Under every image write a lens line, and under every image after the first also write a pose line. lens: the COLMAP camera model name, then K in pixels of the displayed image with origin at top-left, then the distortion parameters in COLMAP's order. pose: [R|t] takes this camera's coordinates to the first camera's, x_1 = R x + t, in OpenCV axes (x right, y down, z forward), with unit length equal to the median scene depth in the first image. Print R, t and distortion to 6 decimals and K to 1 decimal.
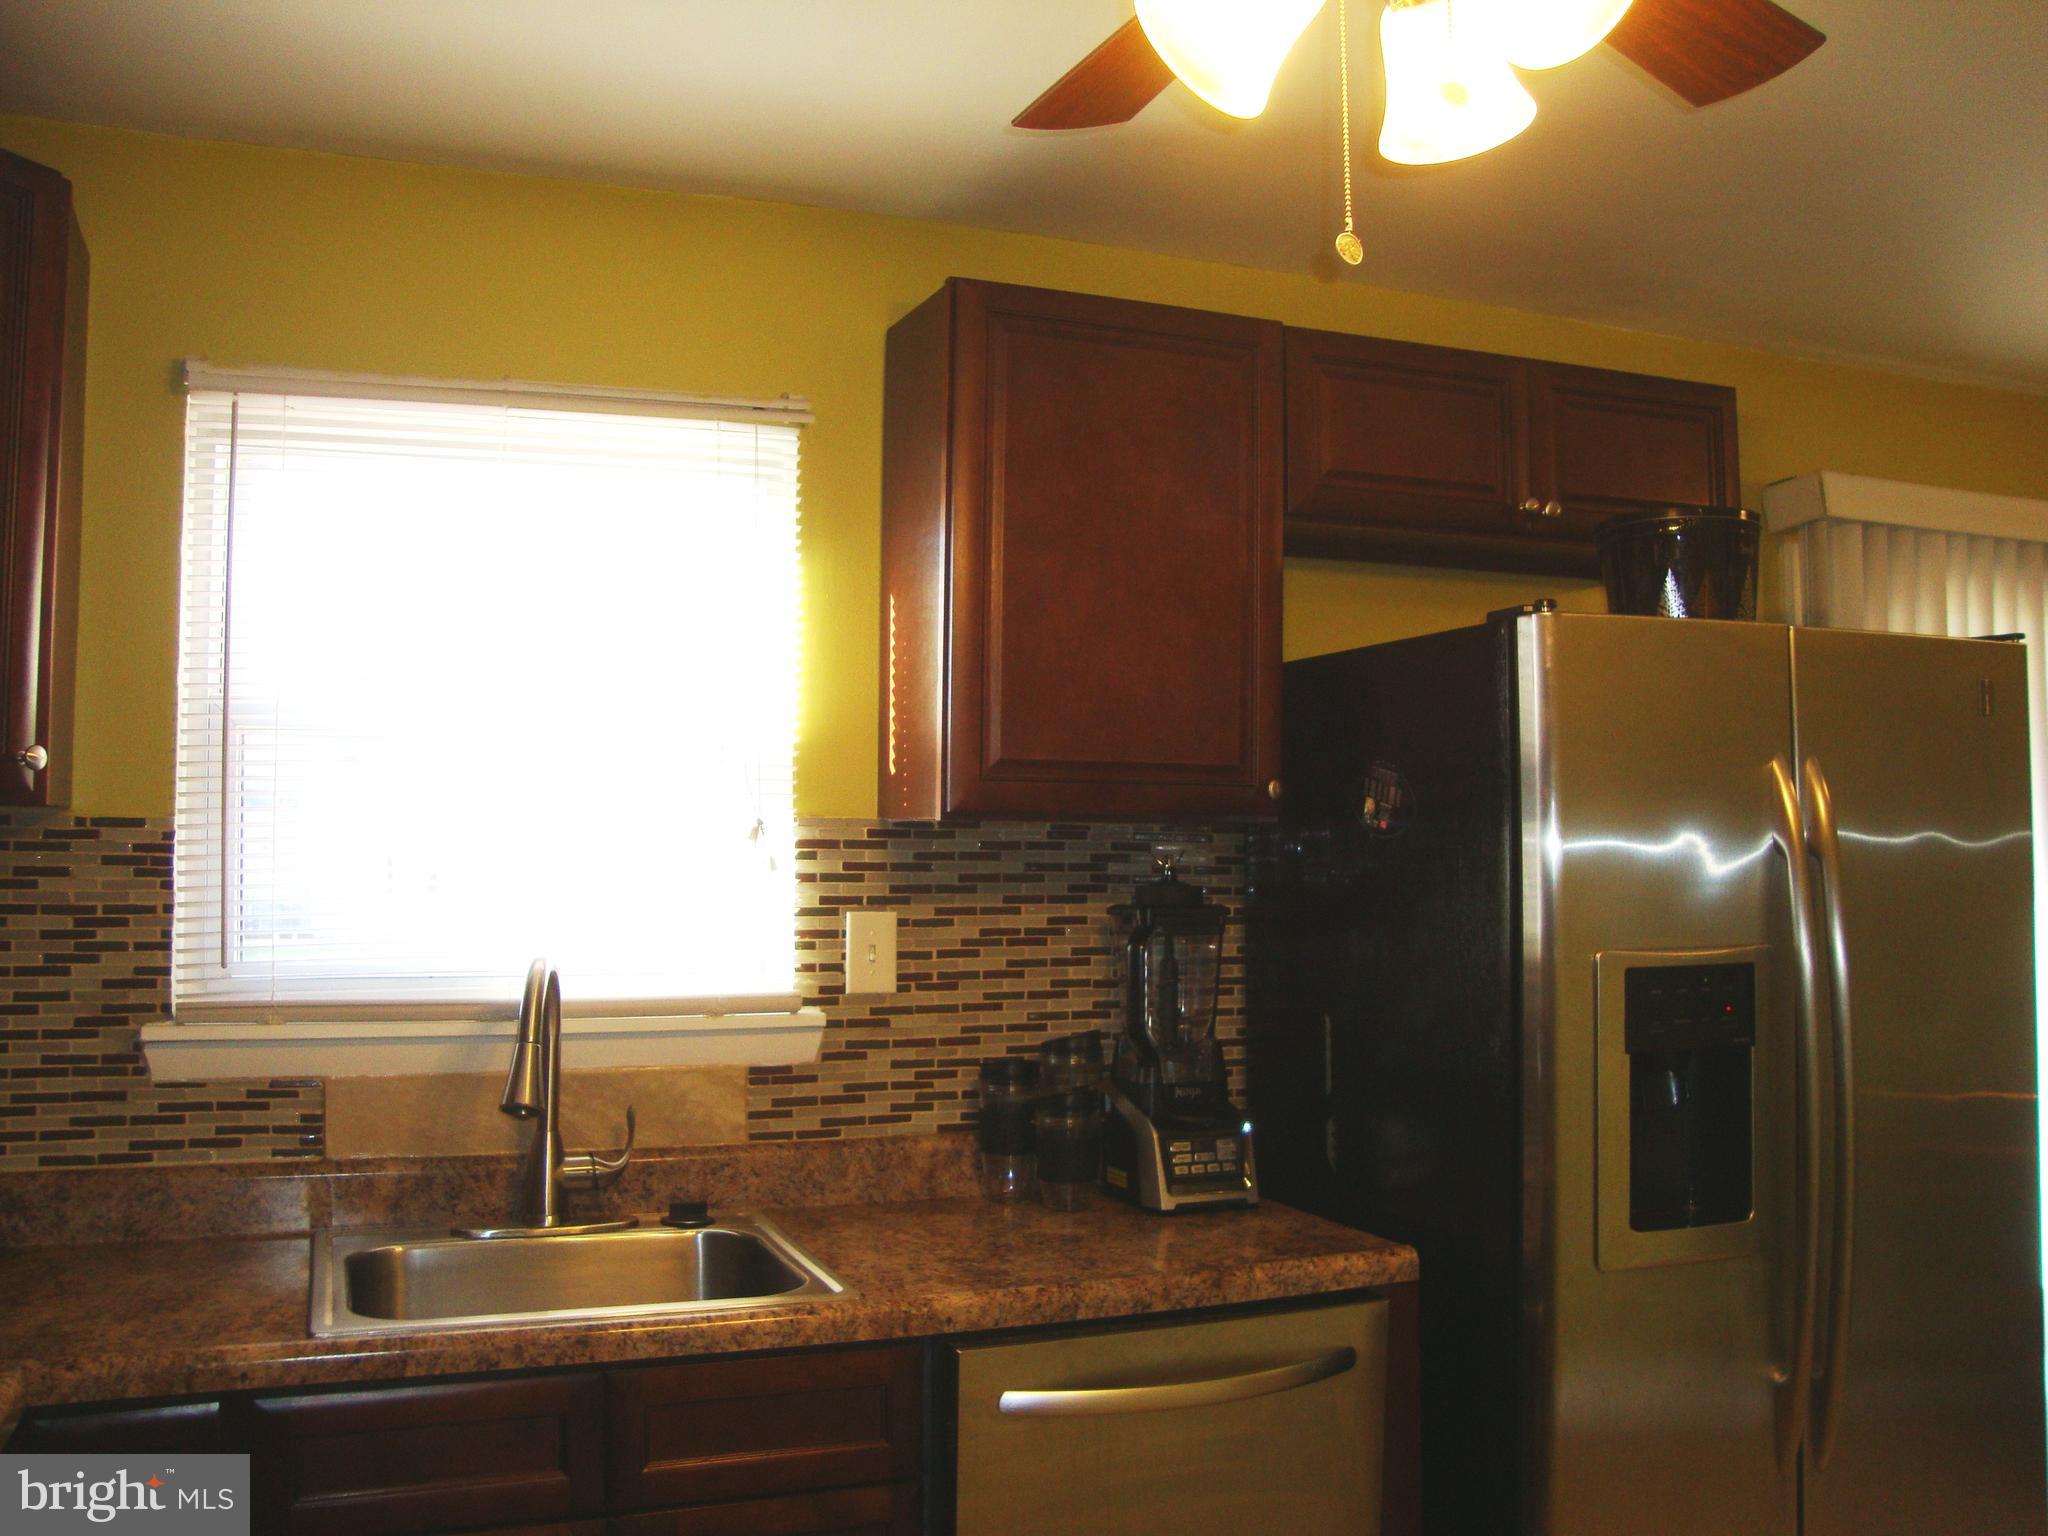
lens RADIAL K [[1826.6, 0, 1030.8], [0, 1826.6, 800.3], [0, 0, 1]] dist [-0.187866, 0.194779]
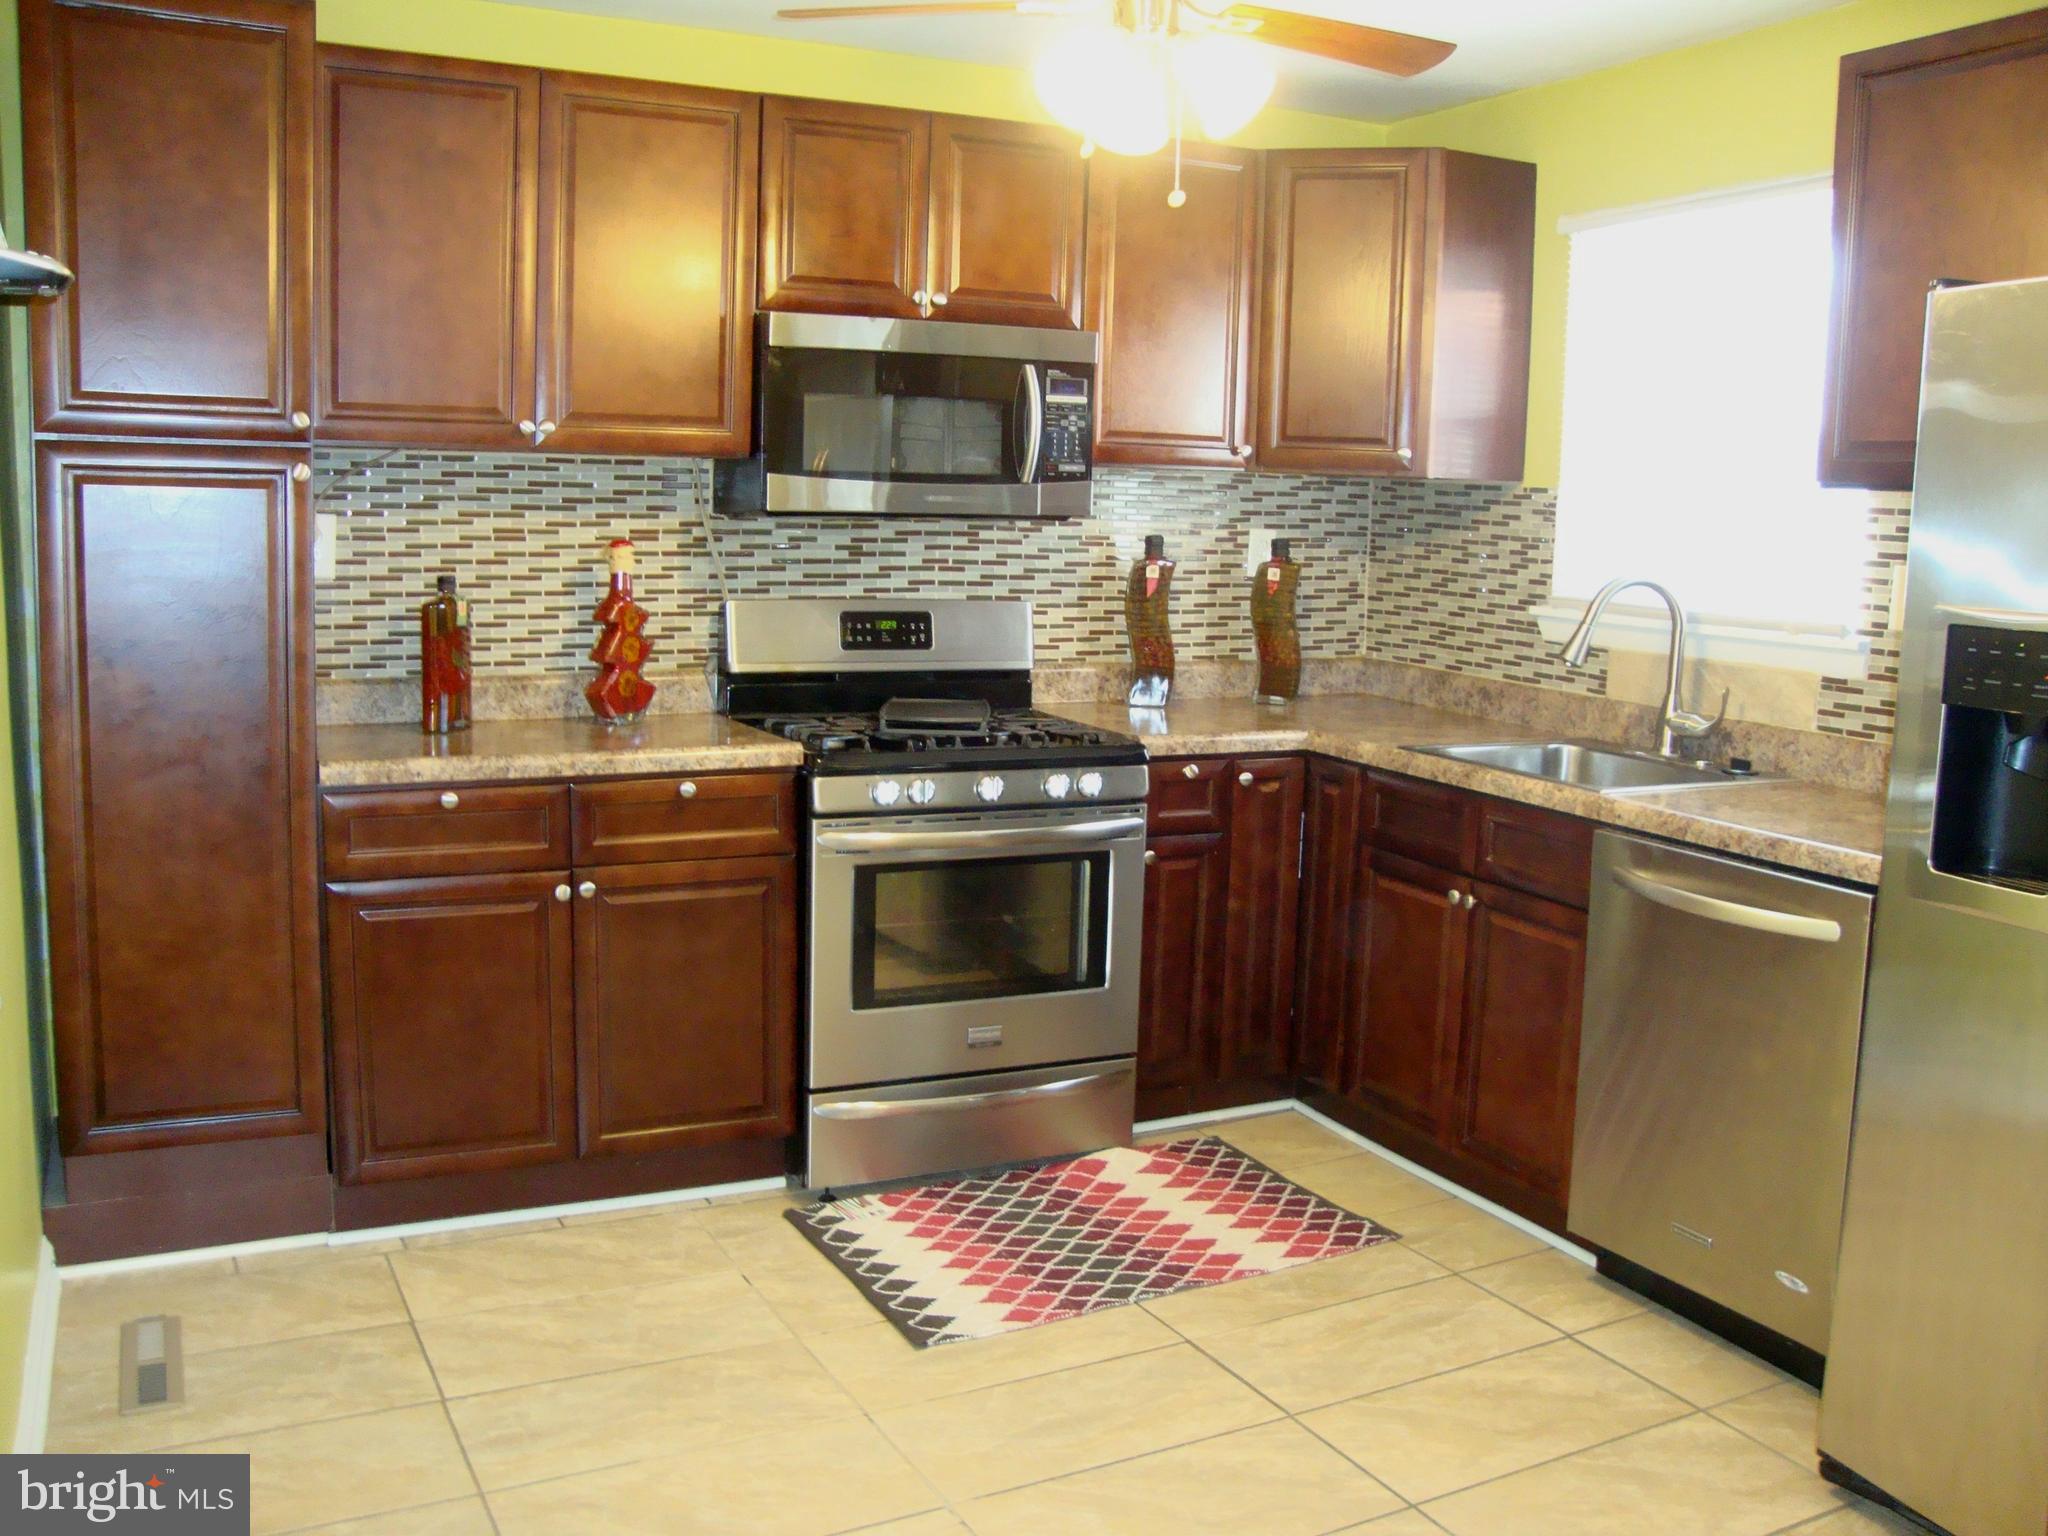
lens RADIAL K [[1826.6, 0, 1030.8], [0, 1826.6, 800.3], [0, 0, 1]] dist [-0.187866, 0.194779]
pose [[0.087182, 0.173460, -0.980974, 1.114135], [0.028040, 0.983906, 0.176471, -0.011525], [0.995798, -0.042892, 0.080915, 0.303141]]
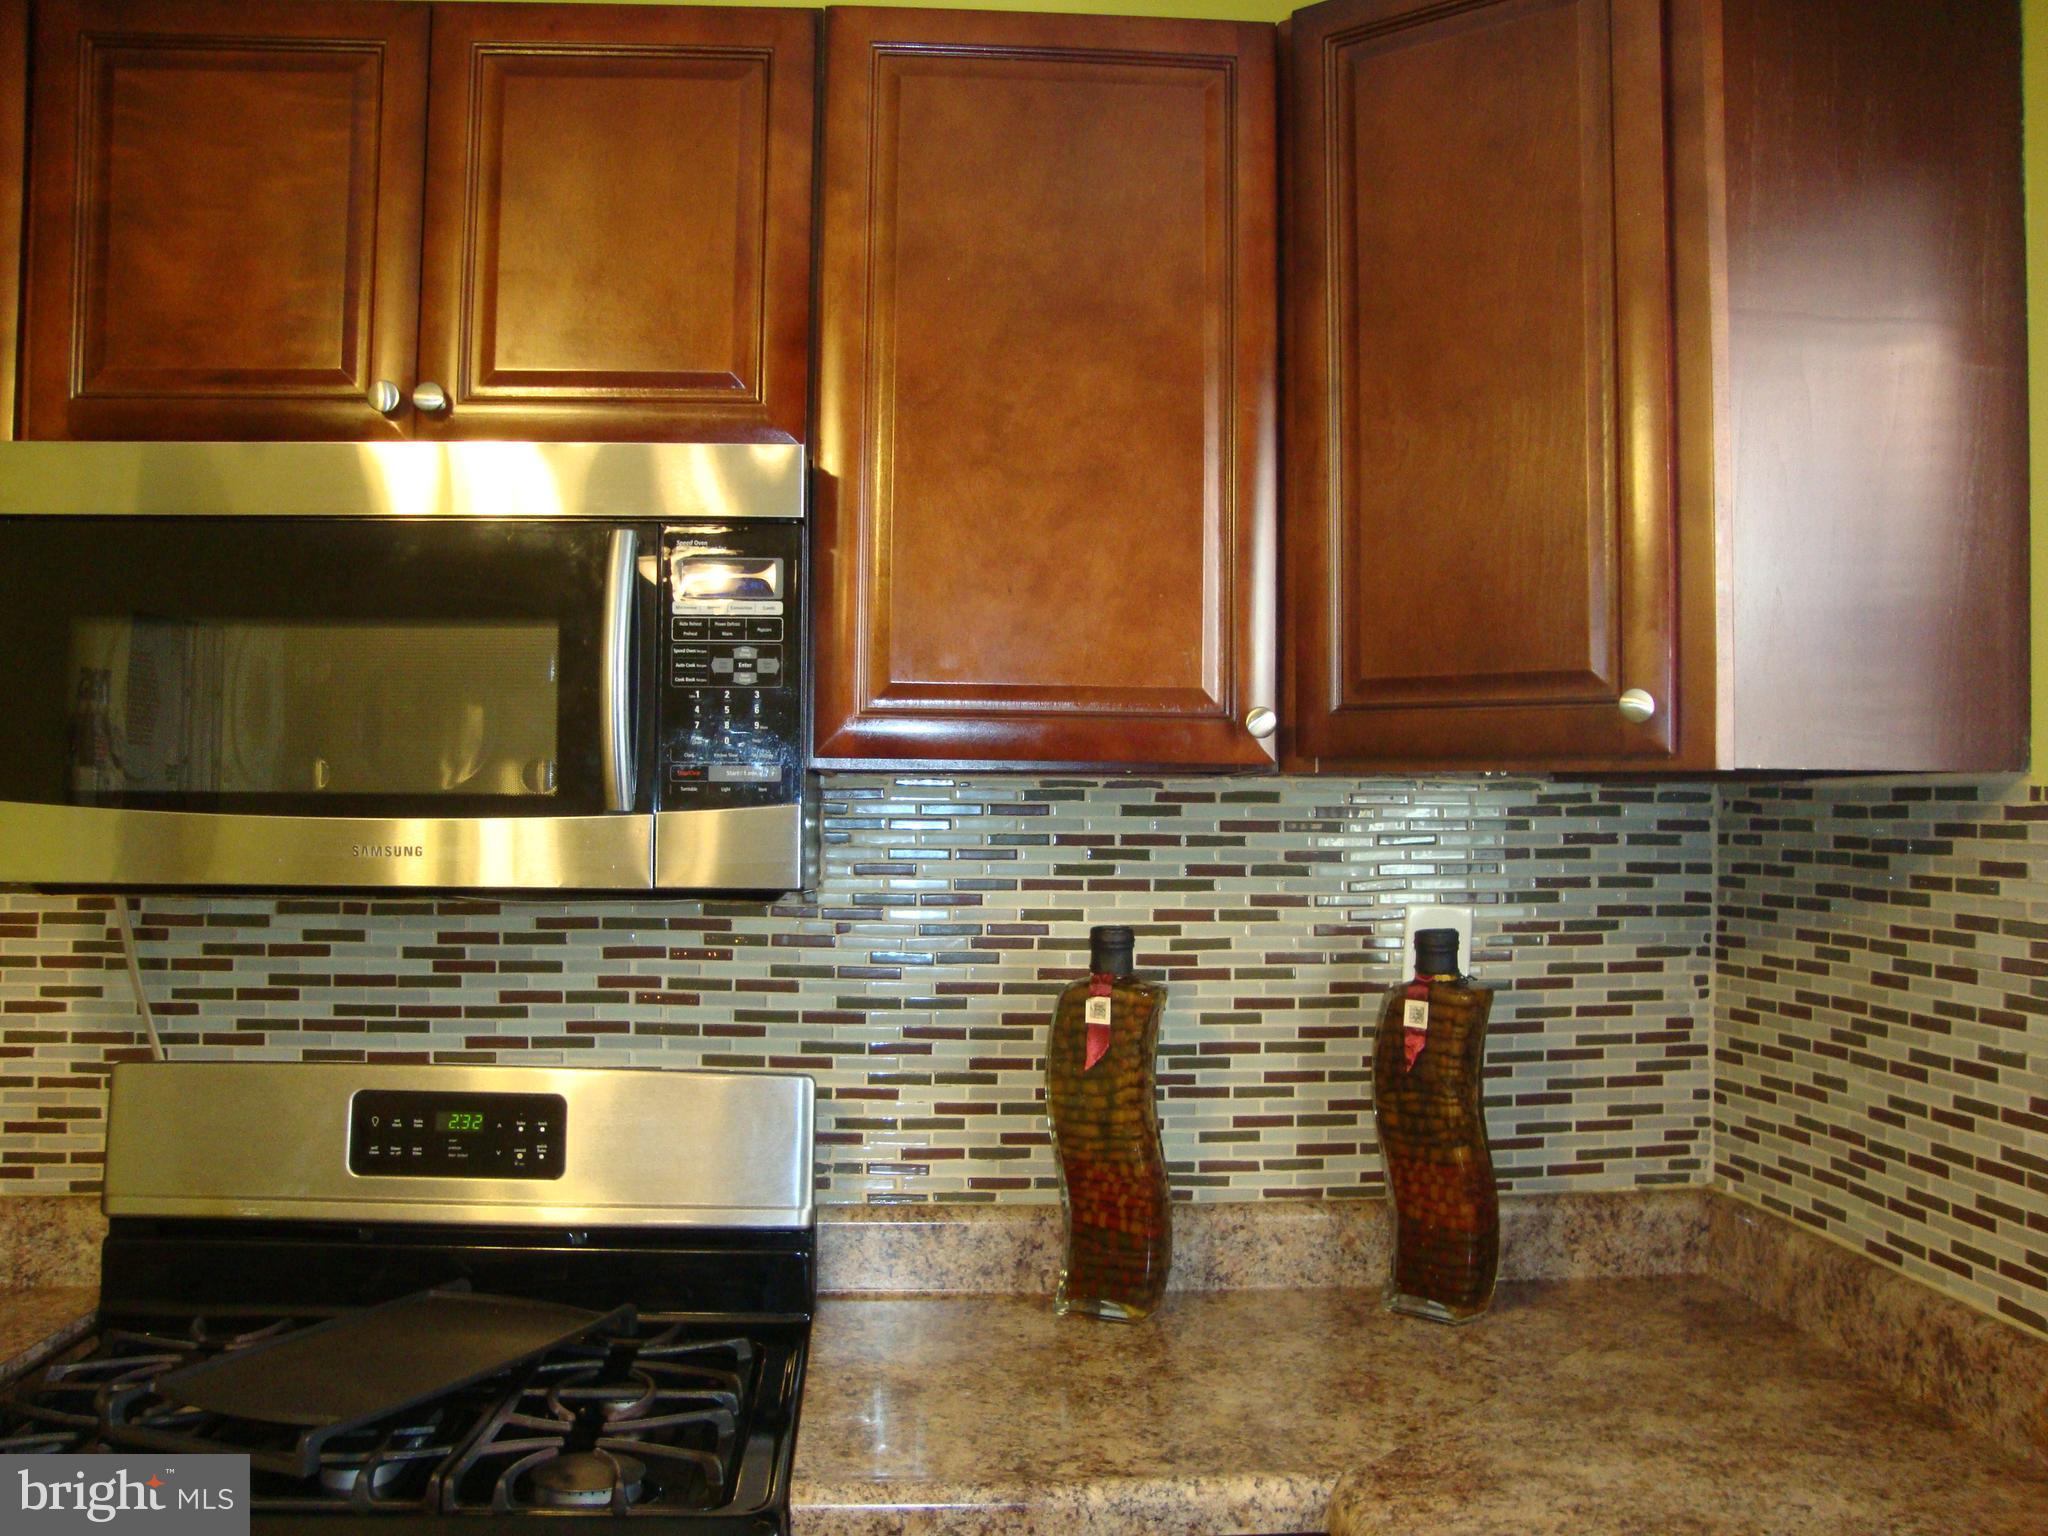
lens RADIAL K [[1826.6, 0, 1030.8], [0, 1826.6, 800.3], [0, 0, 1]] dist [-0.187866, 0.194779]
pose [[-0.285019, -0.009513, -0.958475, 0.157513], [0.045246, 0.998703, -0.023367, 0.011805], [0.957453, -0.050027, -0.284219, 0.739138]]
